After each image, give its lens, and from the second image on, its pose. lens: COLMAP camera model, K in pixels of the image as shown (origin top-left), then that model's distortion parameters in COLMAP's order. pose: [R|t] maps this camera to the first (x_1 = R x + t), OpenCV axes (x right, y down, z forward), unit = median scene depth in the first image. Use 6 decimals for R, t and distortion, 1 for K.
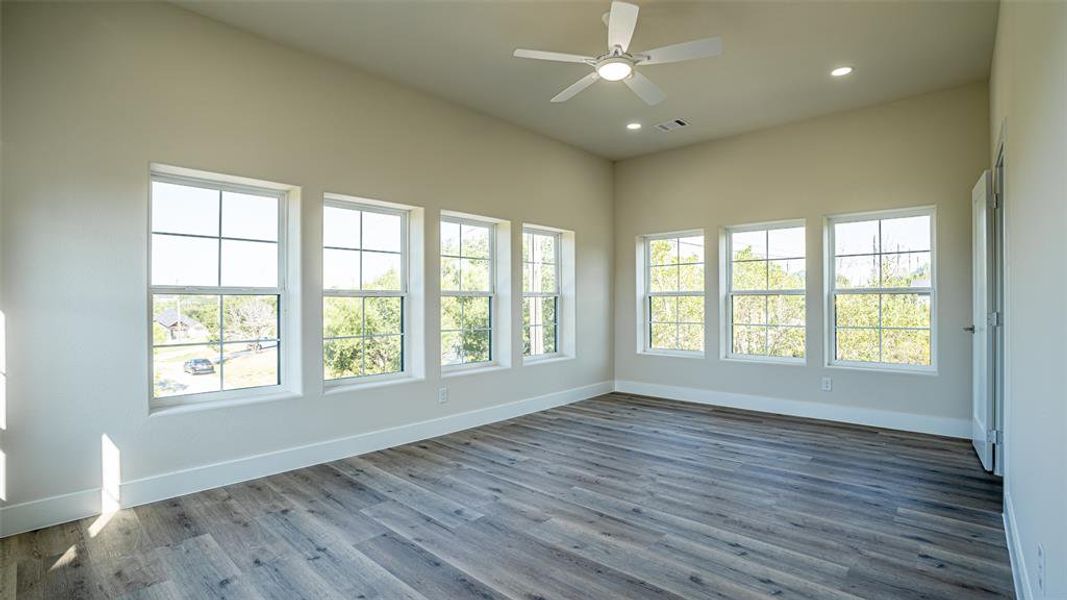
lens RADIAL K [[493.5, 0, 529.9], [0, 493.5, 296.0], [0, 0, 1]] dist [-0.071954, 0.026239]
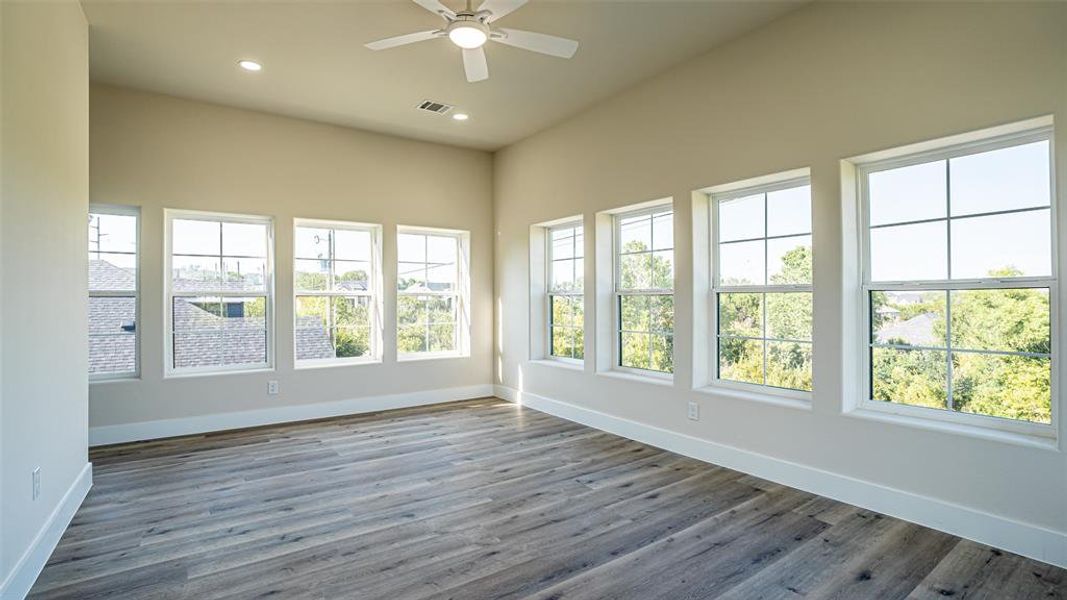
lens RADIAL K [[493.5, 0, 529.9], [0, 493.5, 296.0], [0, 0, 1]] dist [-0.071954, 0.026239]
pose [[-0.218139, -0.004080, -0.975909, 0.888212], [0.017170, 0.999820, -0.008018, 0.008184], [0.975767, -0.018505, -0.218030, 1.153055]]
